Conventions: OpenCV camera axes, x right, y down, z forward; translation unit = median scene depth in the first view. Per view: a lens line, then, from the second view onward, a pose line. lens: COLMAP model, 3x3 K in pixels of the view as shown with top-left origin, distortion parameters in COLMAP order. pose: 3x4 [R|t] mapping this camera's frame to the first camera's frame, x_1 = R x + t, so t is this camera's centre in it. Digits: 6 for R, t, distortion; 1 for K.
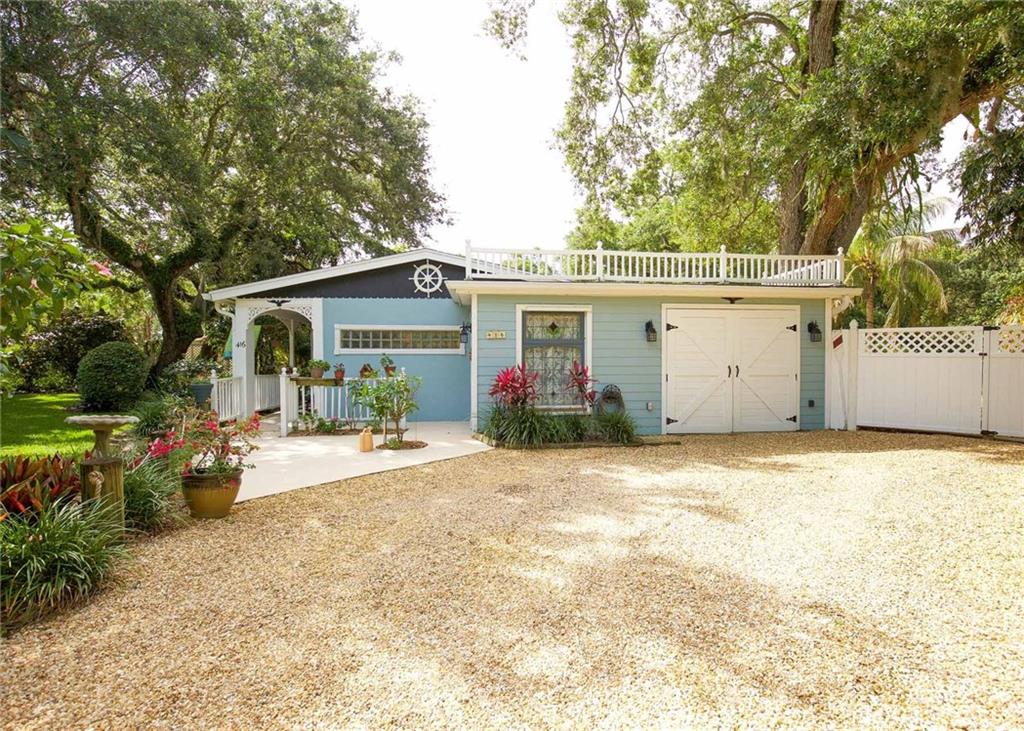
lens RADIAL K [[513.8, 0, 501.8], [0, 513.8, 358.8], [0, 0, 1]] dist [-0.031931, 0.003814]
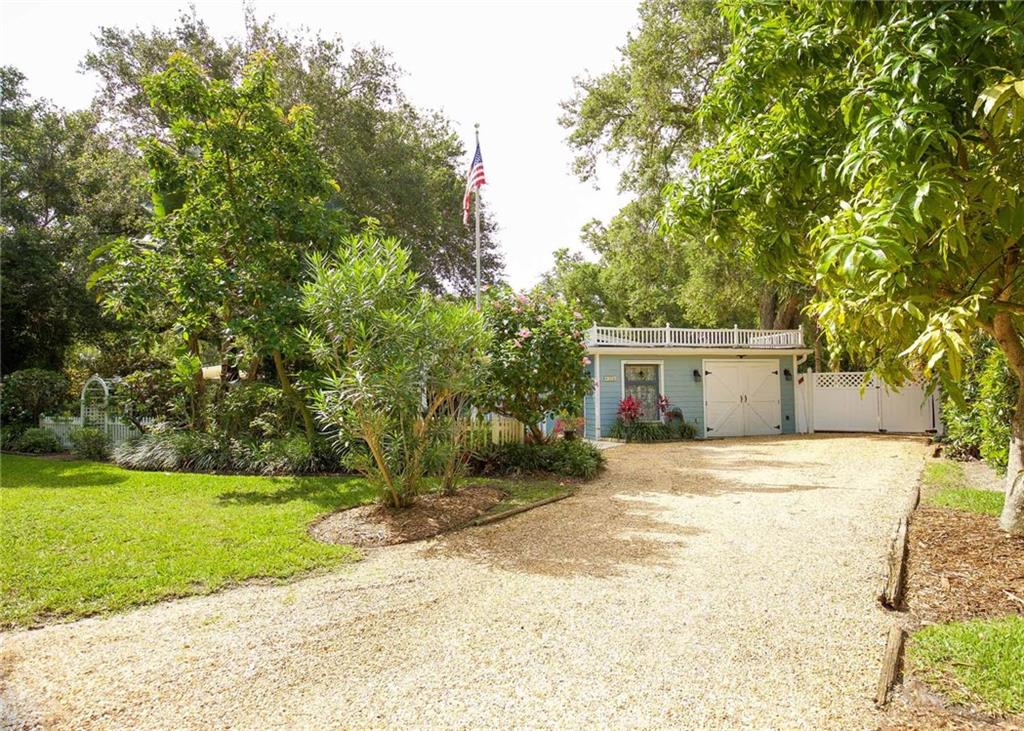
lens RADIAL K [[584.2, 0, 519.9], [0, 584.2, 367.3], [0, 0, 1]] dist [-0.026352, 0.000508]
pose [[0.990888, -0.005496, 0.134578, -0.537616], [0.013894, 0.998008, -0.061539, 0.028376], [-0.133972, 0.062848, 0.988990, -0.809268]]
